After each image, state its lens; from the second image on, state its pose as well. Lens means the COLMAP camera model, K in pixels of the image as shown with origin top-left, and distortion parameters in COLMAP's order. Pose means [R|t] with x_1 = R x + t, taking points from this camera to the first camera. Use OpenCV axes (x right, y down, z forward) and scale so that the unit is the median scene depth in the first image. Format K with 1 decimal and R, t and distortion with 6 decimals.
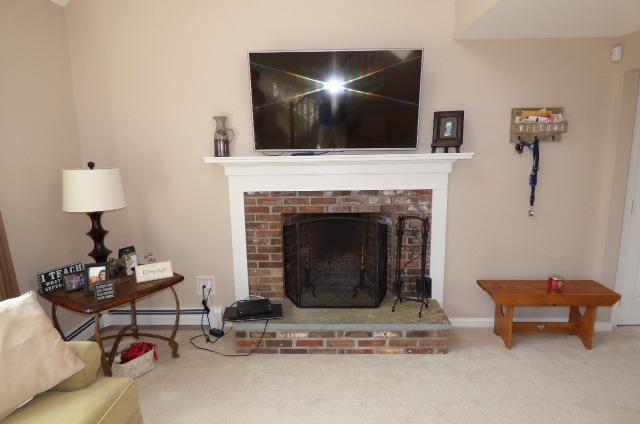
lens RADIAL K [[380.9, 0, 319.1], [0, 380.9, 213.3], [0, 0, 1]] dist [-0.015806, -0.001513]
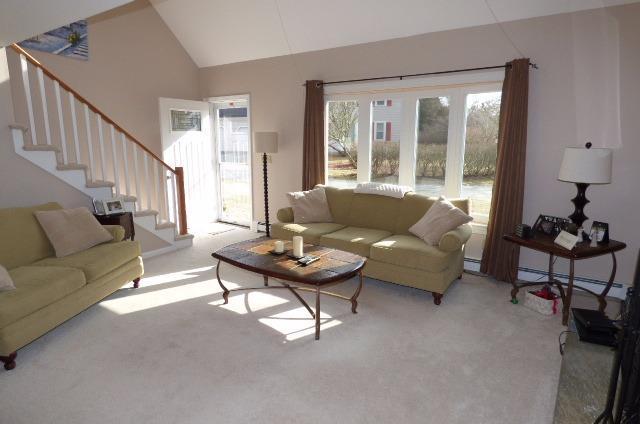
lens RADIAL K [[380.9, 0, 315.7], [0, 380.9, 213.7], [0, 0, 1]] dist [-0.015806, -0.001513]
pose [[-0.553262, 0.185028, -0.812198, 0.810944], [-0.130248, 0.943812, 0.303735, -0.154294], [0.822762, 0.273832, -0.498075, 0.833856]]
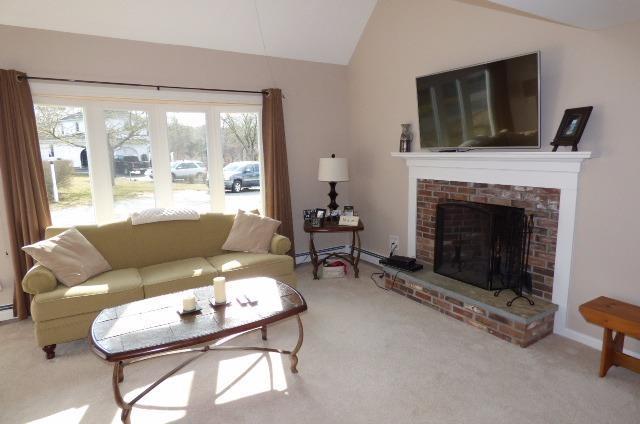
lens RADIAL K [[380.9, 0, 320.3], [0, 380.9, 212.0], [0, 0, 1]] dist [-0.015806, -0.001513]
pose [[0.553858, 0.140027, -0.820752, 0.776577], [-0.135012, 0.987815, 0.077420, 0.003255], [0.821592, 0.067932, 0.566014, -0.045911]]
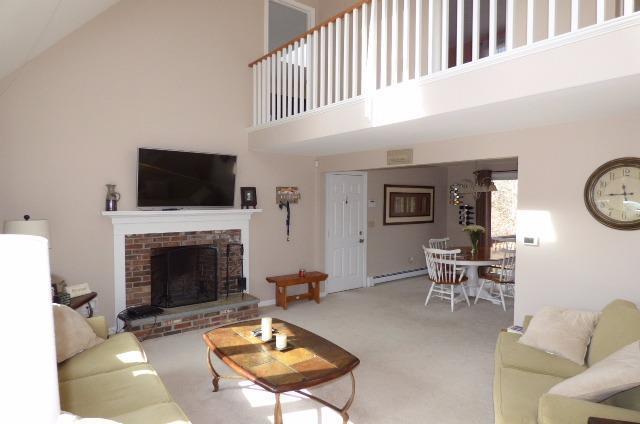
lens RADIAL K [[380.9, 0, 316.2], [0, 380.9, 212.9], [0, 0, 1]] dist [-0.015806, -0.001513]
pose [[0.780223, -0.005047, 0.625481, -0.564394], [0.090594, 0.990336, -0.105015, 0.085069], [-0.618906, 0.138600, 0.773140, -0.637010]]
